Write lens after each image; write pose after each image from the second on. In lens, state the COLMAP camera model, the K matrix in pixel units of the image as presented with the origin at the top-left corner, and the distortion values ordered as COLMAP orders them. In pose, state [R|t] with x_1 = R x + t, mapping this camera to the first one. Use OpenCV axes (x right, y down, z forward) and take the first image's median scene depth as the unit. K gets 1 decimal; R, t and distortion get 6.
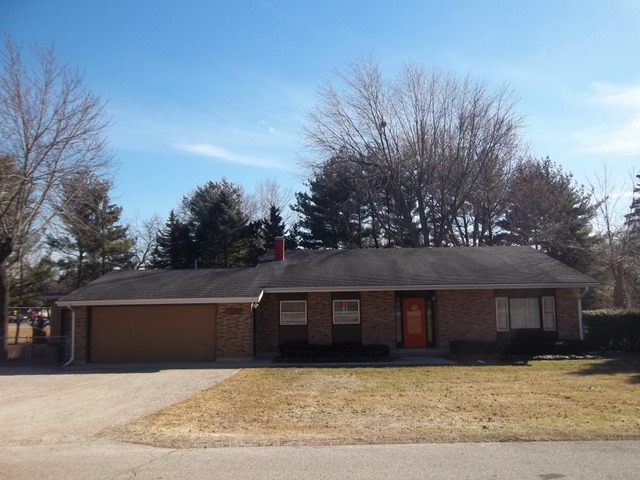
lens RADIAL K [[521.6, 0, 321.0], [0, 521.6, 241.5], [0, 0, 1]] dist [0.005529, -0.000875]
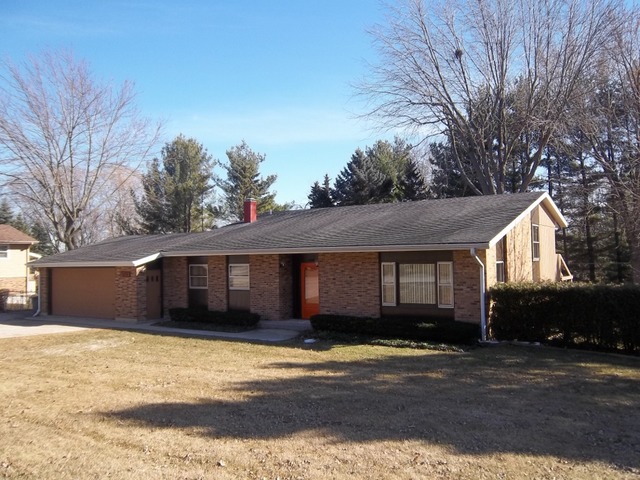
lens RADIAL K [[521.6, 0, 321.0], [0, 521.6, 241.5], [0, 0, 1]] dist [0.005529, -0.000875]
pose [[0.868804, -0.013101, -0.494983, 0.645034], [0.051719, 0.996583, 0.064400, 0.020789], [0.492448, -0.081551, 0.866513, 0.278465]]
